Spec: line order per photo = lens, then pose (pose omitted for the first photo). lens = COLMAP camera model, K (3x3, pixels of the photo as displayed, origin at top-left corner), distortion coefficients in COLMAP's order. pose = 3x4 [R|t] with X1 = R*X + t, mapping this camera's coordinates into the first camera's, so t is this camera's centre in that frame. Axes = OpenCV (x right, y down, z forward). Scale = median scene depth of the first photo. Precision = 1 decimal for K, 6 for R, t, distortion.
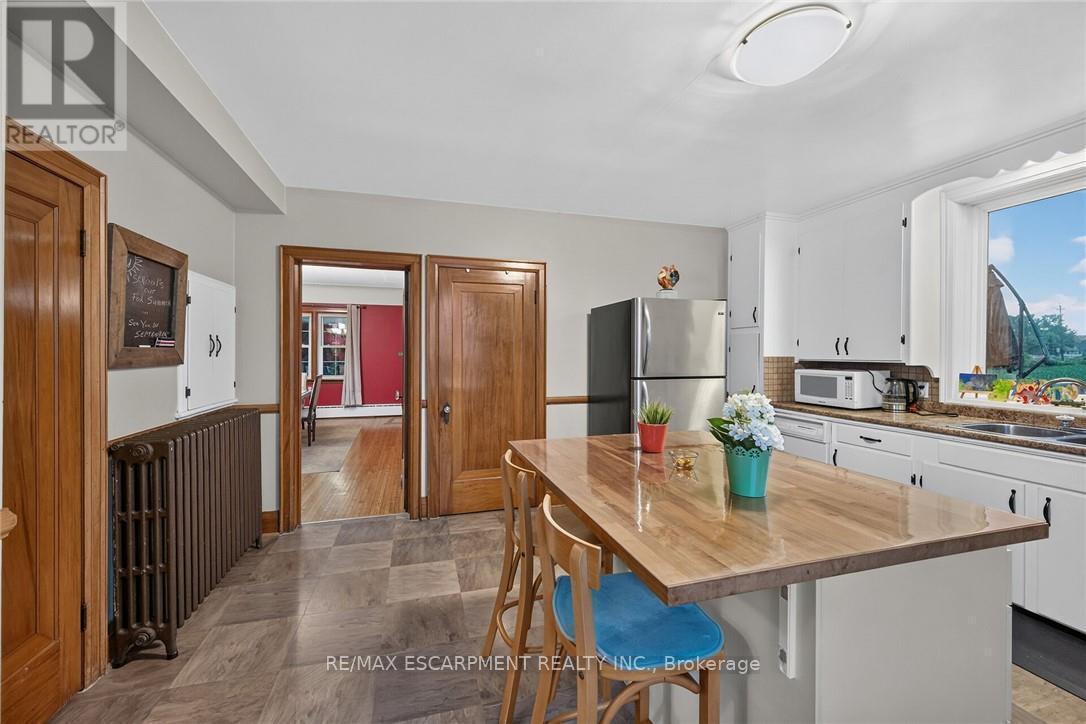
lens RADIAL K [[421.7, 0, 526.1], [0, 421.7, 359.3], [0, 0, 1]] dist [-0.000502, -0.000028]
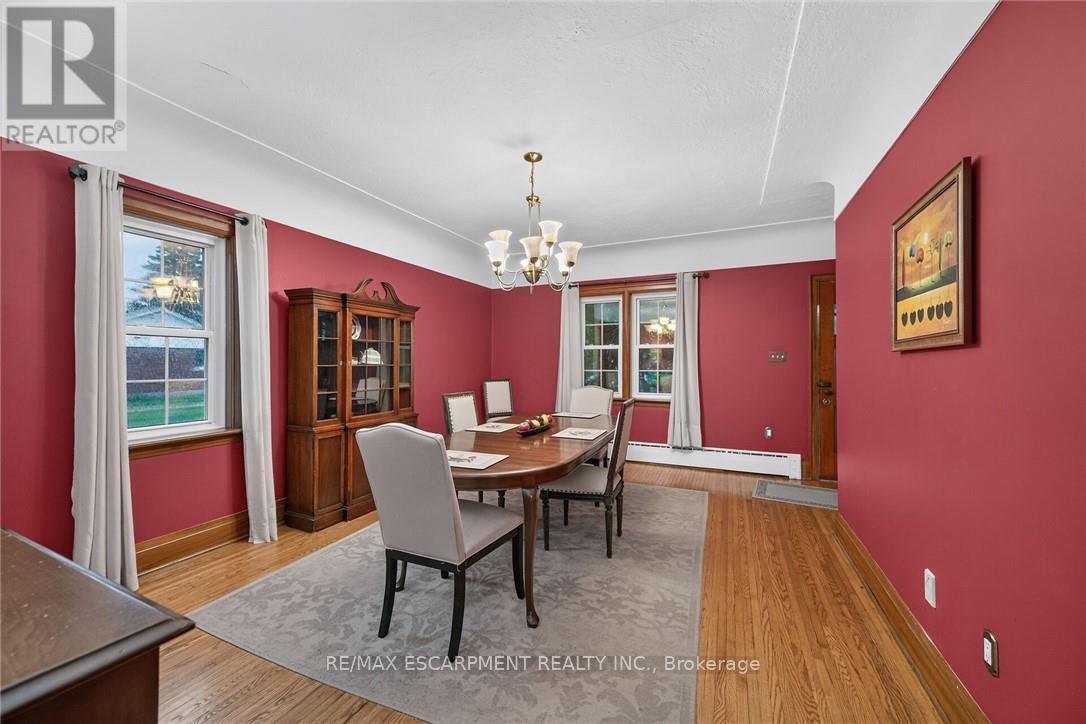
lens RADIAL K [[421.7, 0, 526.1], [0, 421.7, 359.3], [0, 0, 1]] dist [-0.000502, -0.000028]
pose [[0.755660, -0.003136, -0.654957, -0.209019], [-0.006865, 0.999896, -0.012708, -0.002647], [0.654928, 0.014099, 0.755560, 0.439892]]
